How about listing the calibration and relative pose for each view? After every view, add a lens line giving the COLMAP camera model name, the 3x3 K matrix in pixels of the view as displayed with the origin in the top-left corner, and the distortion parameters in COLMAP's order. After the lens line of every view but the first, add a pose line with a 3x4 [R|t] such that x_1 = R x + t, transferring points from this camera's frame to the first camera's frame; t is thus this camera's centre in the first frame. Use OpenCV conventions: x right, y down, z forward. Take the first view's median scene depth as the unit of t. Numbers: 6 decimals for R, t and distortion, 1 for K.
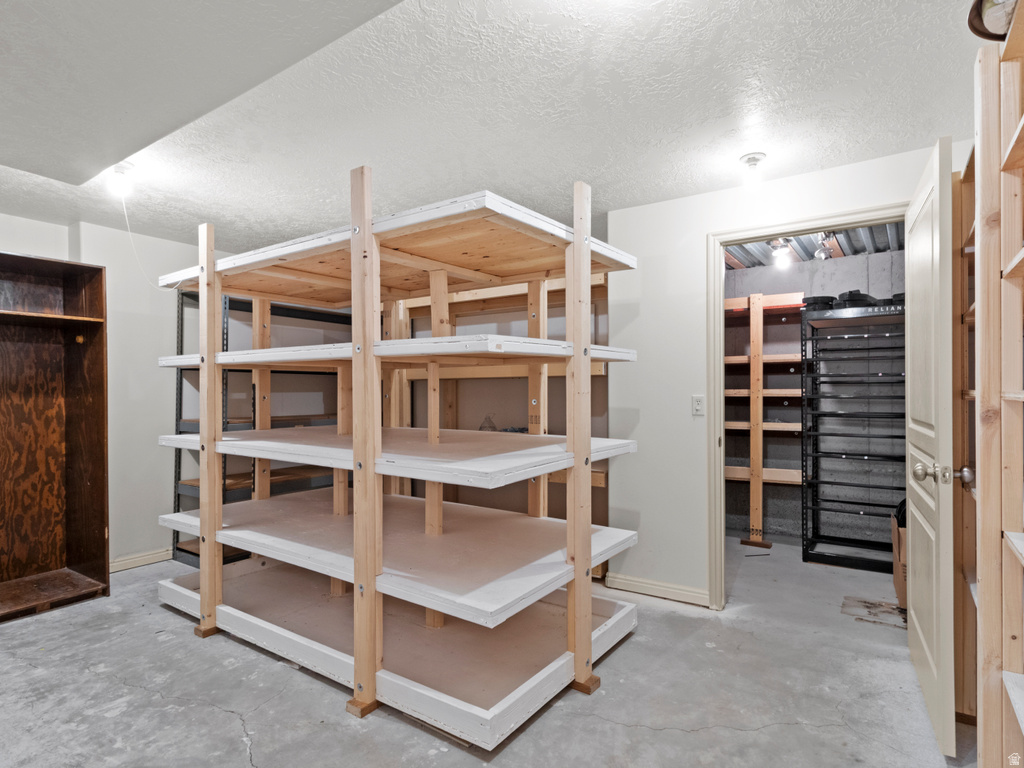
lens RADIAL K [[528.1, 0, 523.2], [0, 528.1, 399.1], [0, 0, 1]] dist [0.002363, 0.001256]
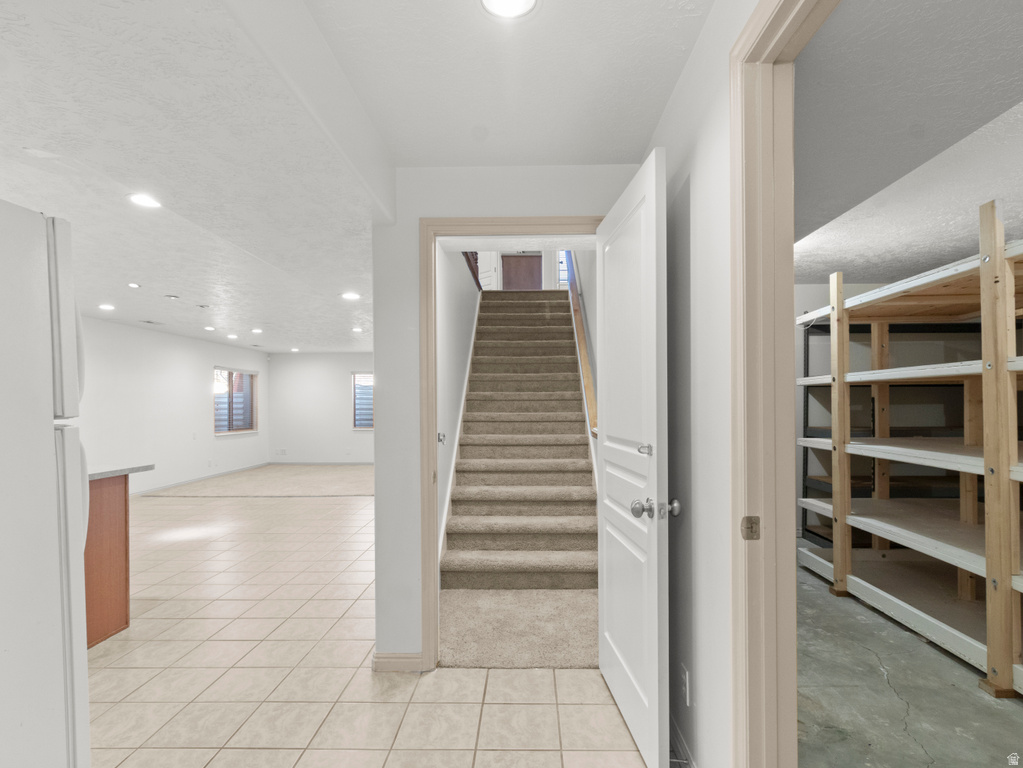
lens RADIAL K [[527.6, 0, 522.7], [0, 527.6, 399.1], [0, 0, 1]] dist [0.002363, 0.001256]
pose [[0.517317, -0.011180, -0.855721, 0.099253], [-0.007818, 0.999811, -0.017789, 0.001735], [0.855758, 0.015892, 0.517132, -0.312167]]
